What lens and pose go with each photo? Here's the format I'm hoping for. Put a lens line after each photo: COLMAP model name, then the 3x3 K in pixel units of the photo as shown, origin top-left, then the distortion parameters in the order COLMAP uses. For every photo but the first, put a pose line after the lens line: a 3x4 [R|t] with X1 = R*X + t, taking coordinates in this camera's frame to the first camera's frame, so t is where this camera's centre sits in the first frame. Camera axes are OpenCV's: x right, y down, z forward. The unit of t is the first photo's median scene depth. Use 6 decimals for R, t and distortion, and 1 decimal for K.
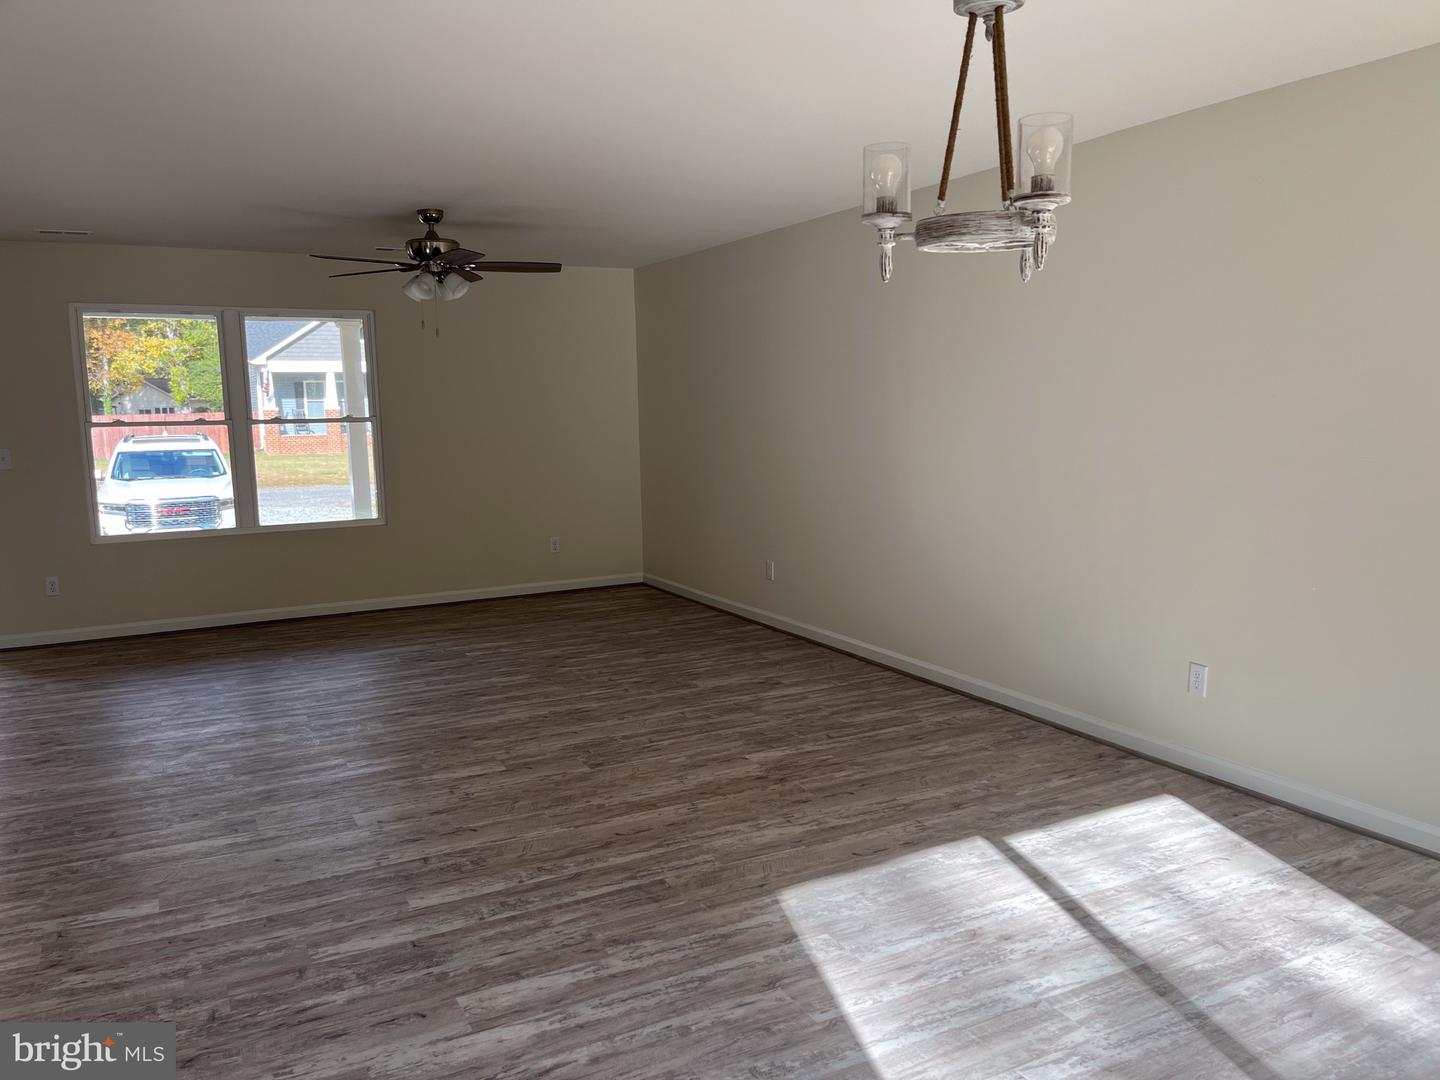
lens RADIAL K [[1089.9, 0, 719.2], [0, 1089.9, 541.1], [0, 0, 1]] dist [0.053739, -0.087054]
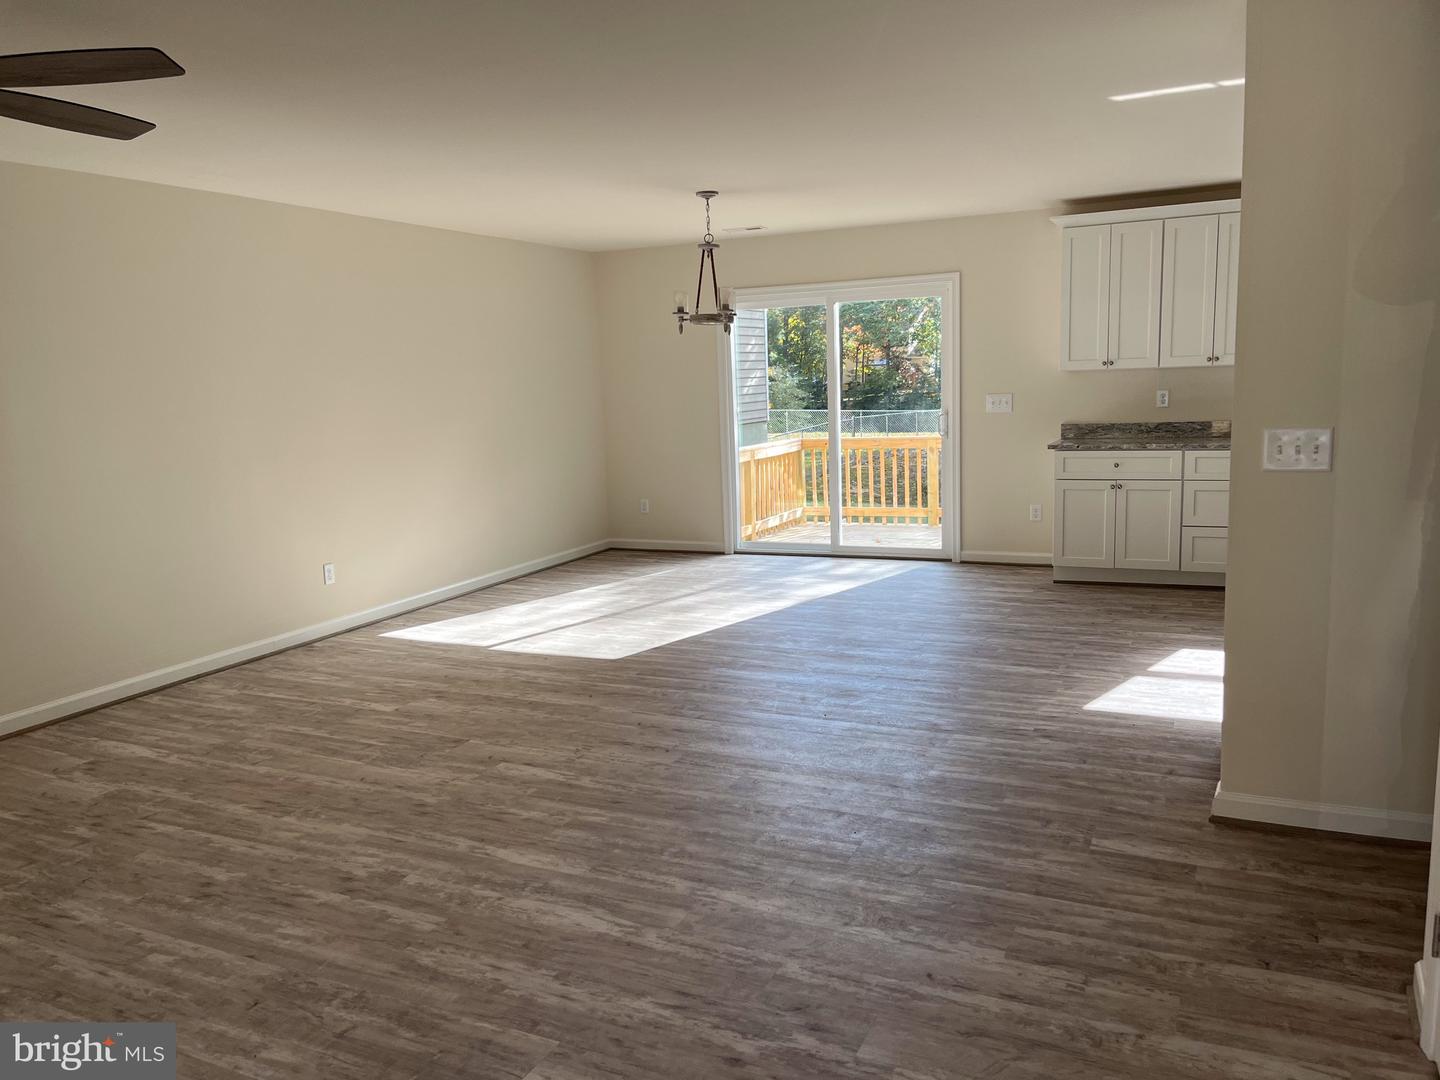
lens RADIAL K [[1089.9, 0, 711.7], [0, 1089.9, 542.6], [0, 0, 1]] dist [0.053739, -0.087054]
pose [[-0.599136, -0.083598, 0.796271, -0.978897], [0.148121, 0.965793, 0.212846, -0.146942], [-0.786827, 0.245468, -0.566258, 1.249434]]
